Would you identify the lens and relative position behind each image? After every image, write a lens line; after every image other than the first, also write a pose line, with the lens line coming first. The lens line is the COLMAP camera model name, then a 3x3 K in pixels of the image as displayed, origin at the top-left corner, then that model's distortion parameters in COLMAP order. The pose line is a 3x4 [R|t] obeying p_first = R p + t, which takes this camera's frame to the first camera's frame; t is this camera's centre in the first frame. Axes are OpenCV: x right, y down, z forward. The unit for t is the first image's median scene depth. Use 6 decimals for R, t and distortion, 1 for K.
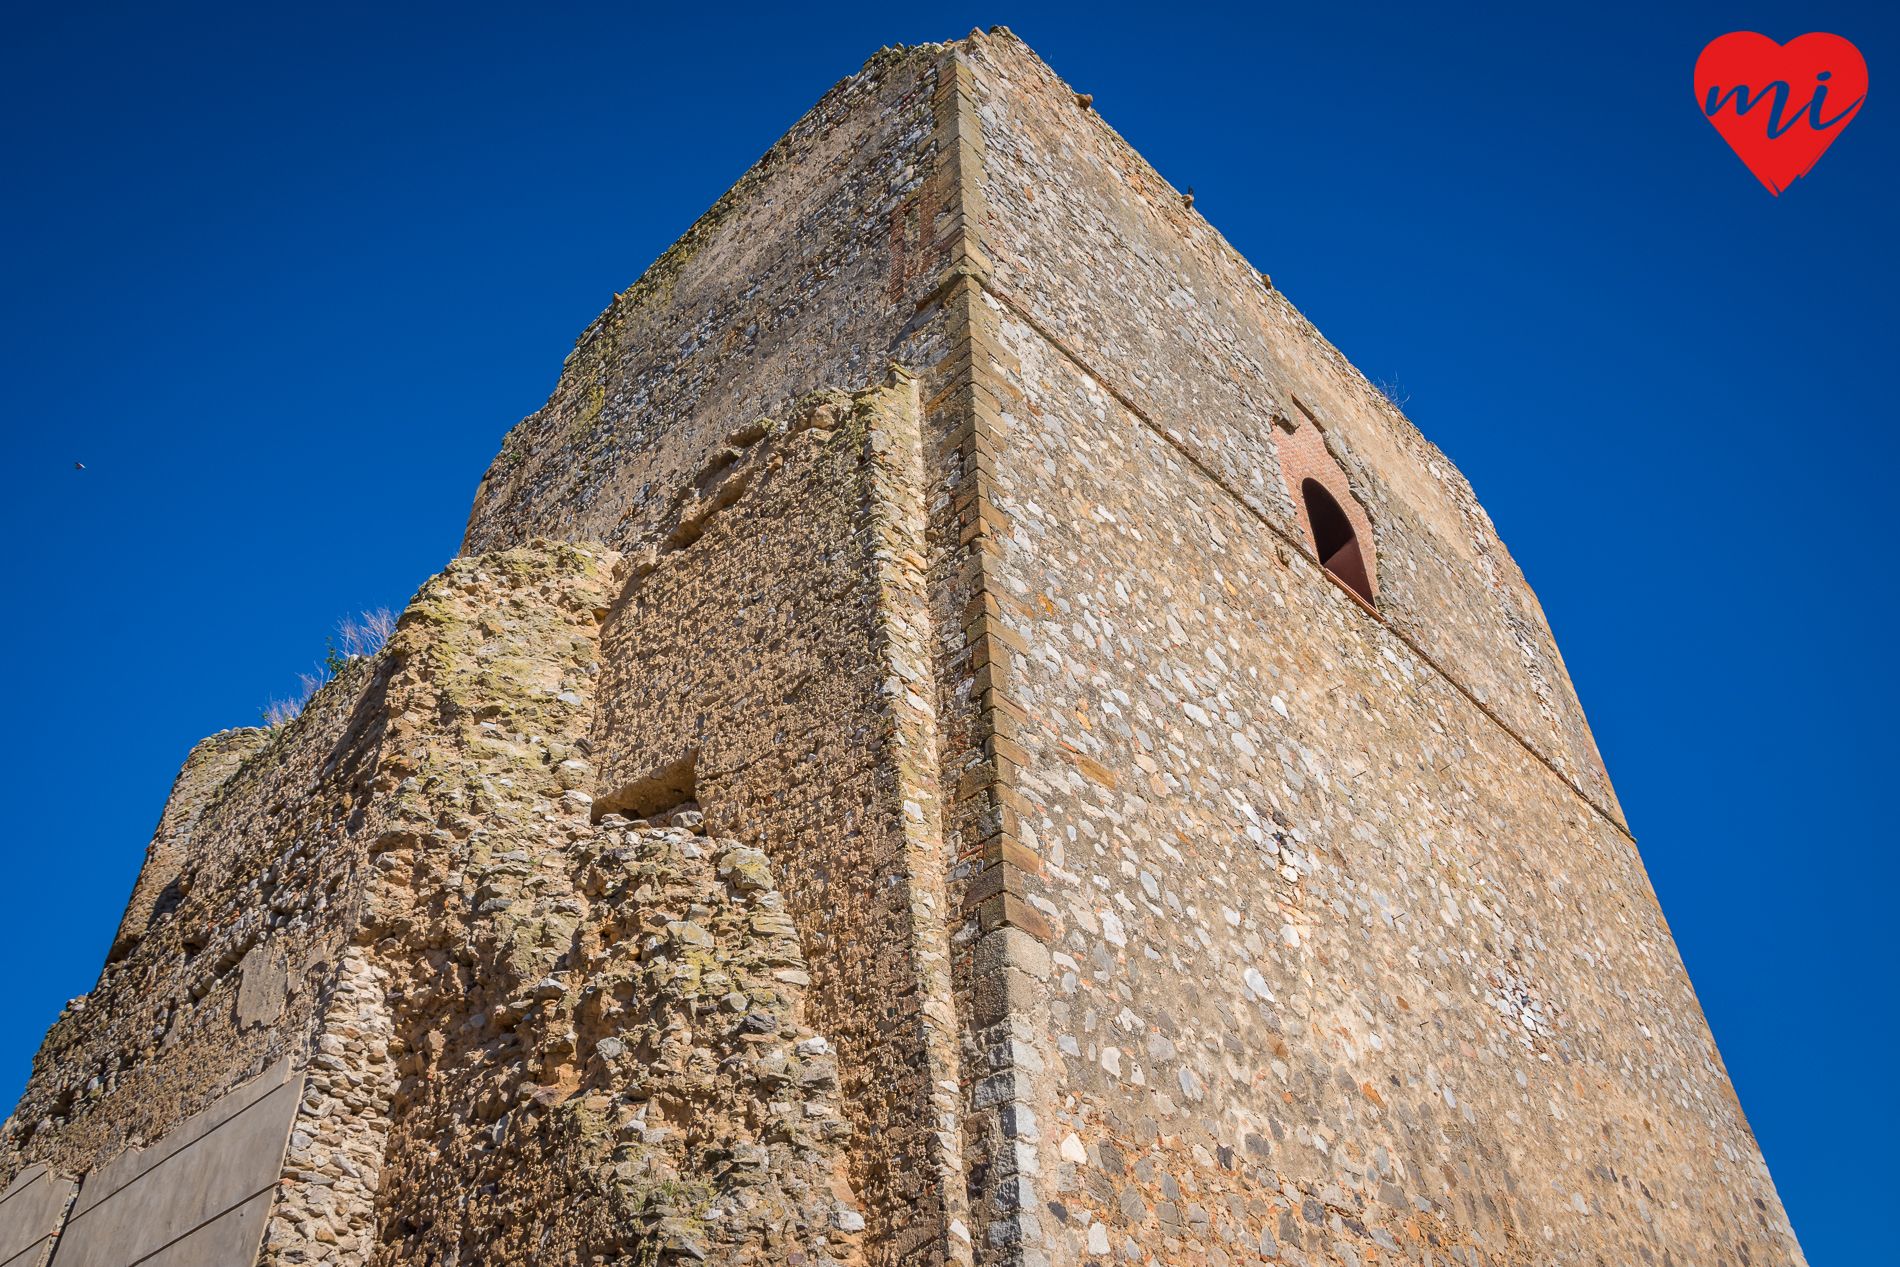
lens RADIAL K [[1520.4, 0, 938.3], [0, 1520.4, 635.2], [0, 0, 1]] dist [-0.155542, 0.178190]
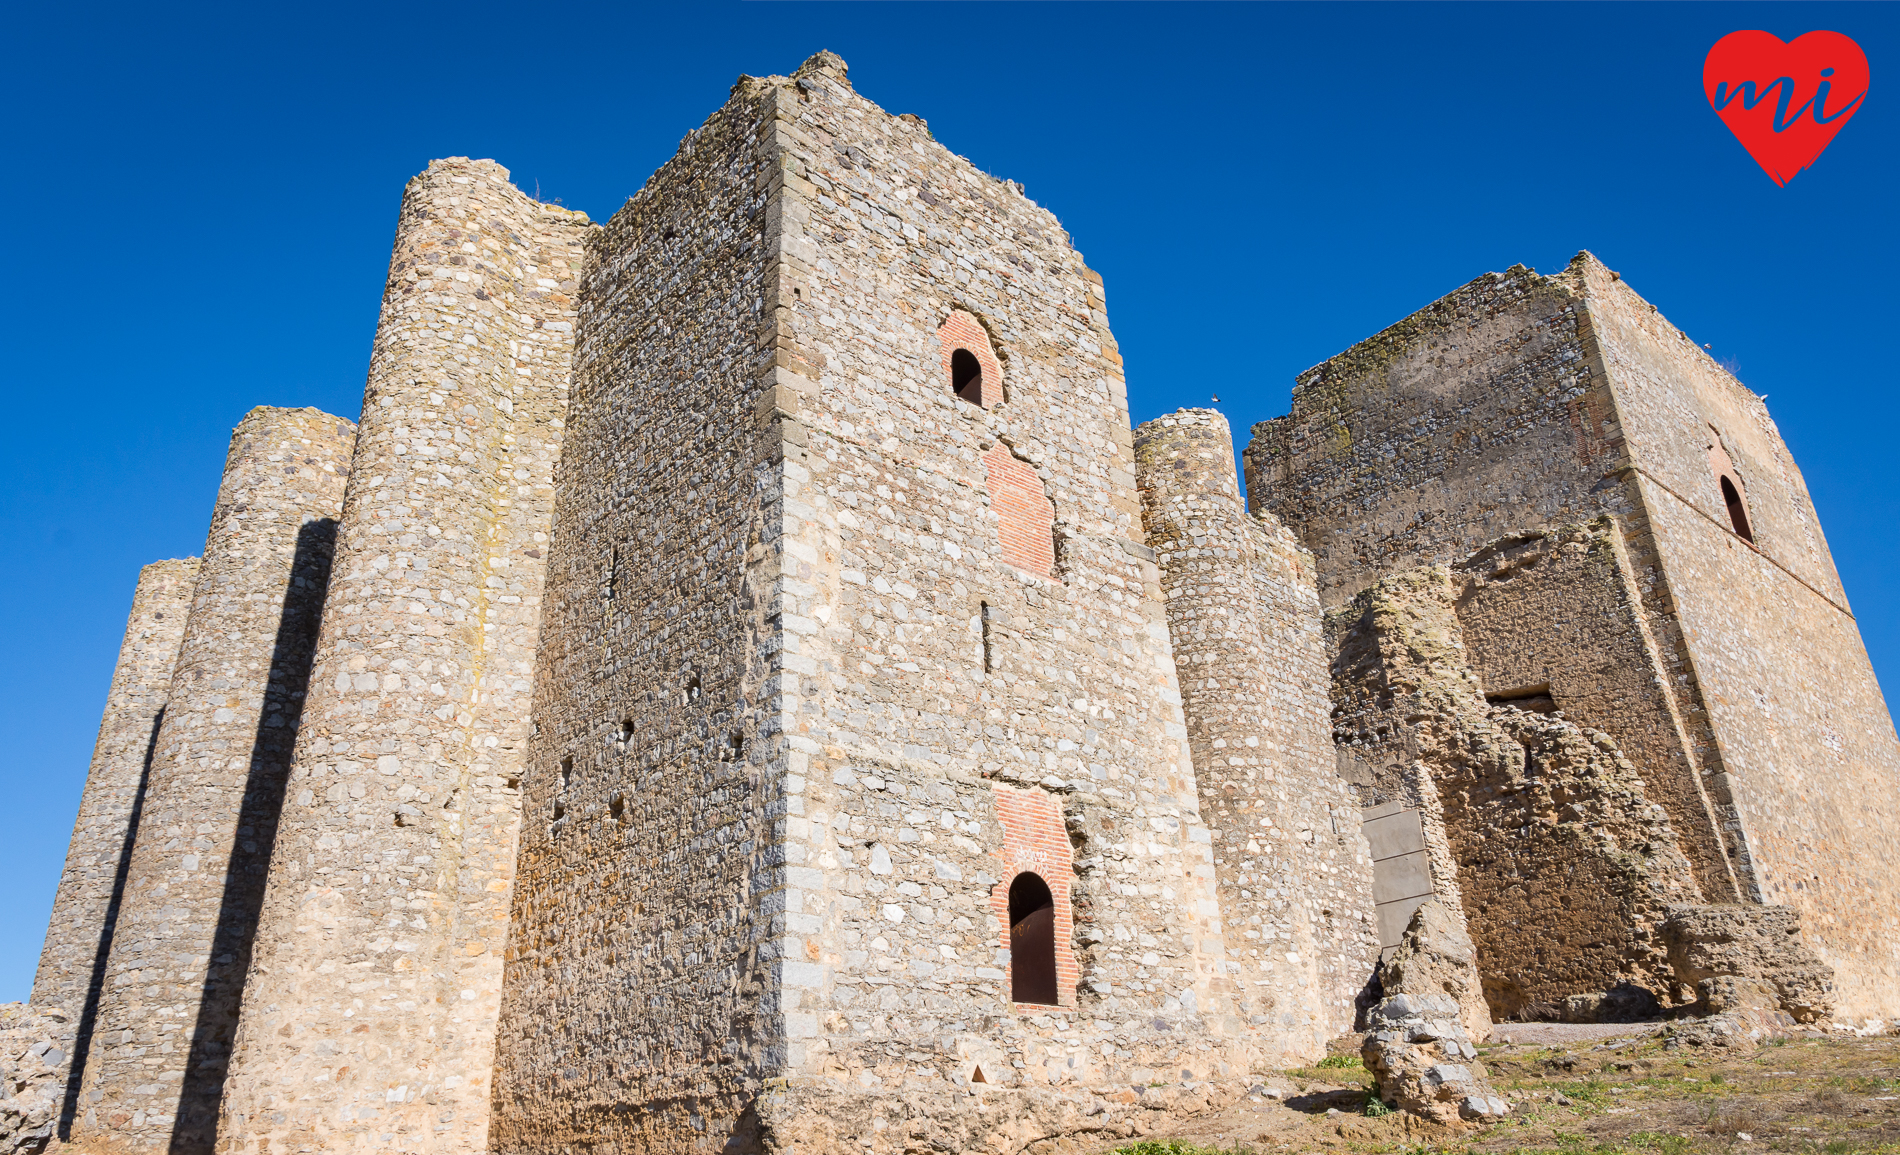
lens RADIAL K [[1362.8, 0, 1012.1], [0, 1362.8, 581.2], [0, 0, 1]] dist [0.006967, -0.002833]
pose [[0.998695, -0.045488, -0.023228, -1.095987], [0.050128, 0.960108, 0.275101, -0.848641], [0.009788, -0.275906, 0.961135, -1.338831]]
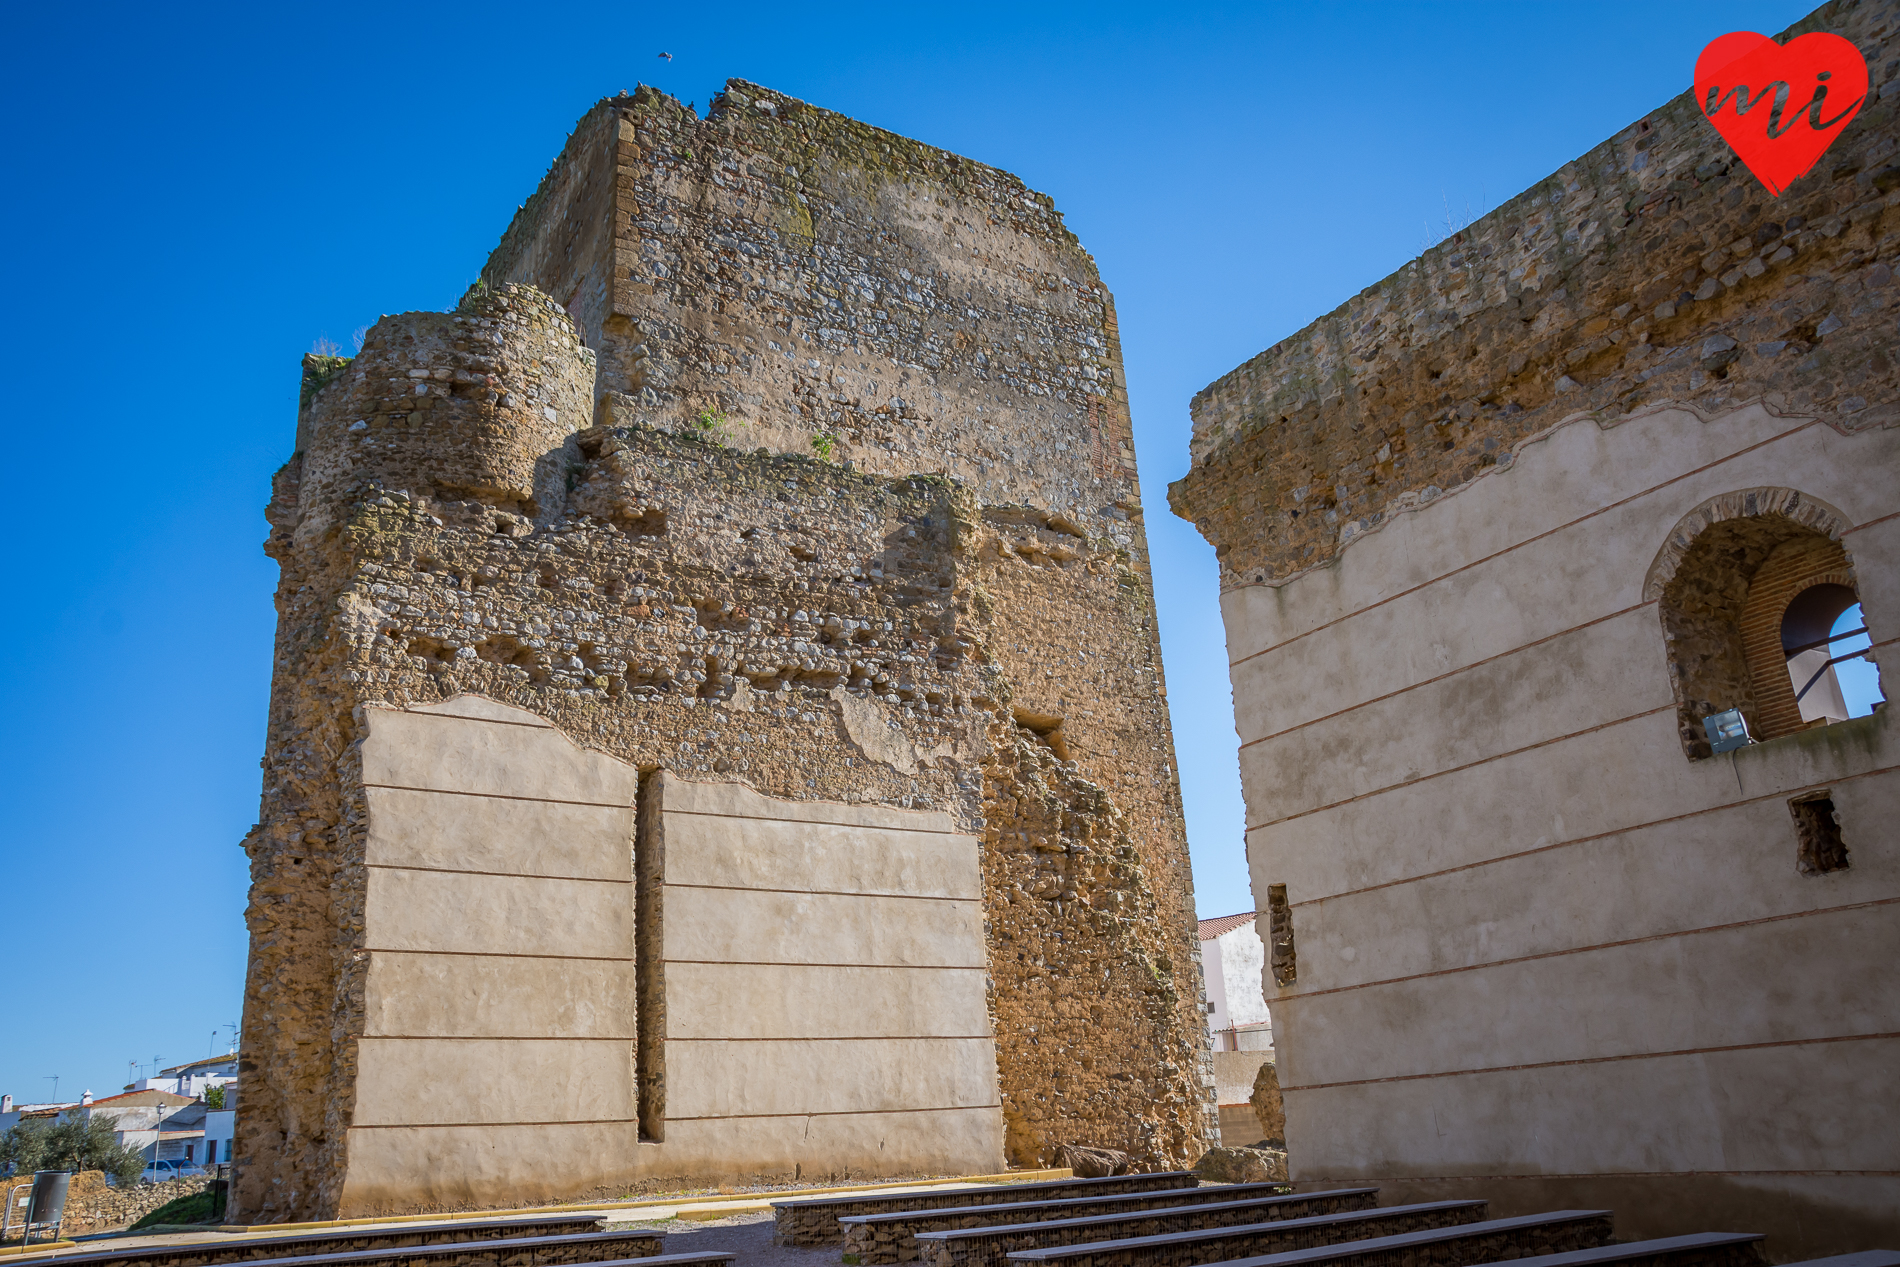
lens RADIAL K [[1520.4, 0, 938.3], [0, 1520.4, 635.2], [0, 0, 1]] dist [-0.155542, 0.178190]
pose [[0.201367, 0.314264, 0.927733, -2.180920], [-0.602297, 0.786647, -0.135742, 0.375974], [-0.772457, -0.531437, 0.347685, 0.522430]]
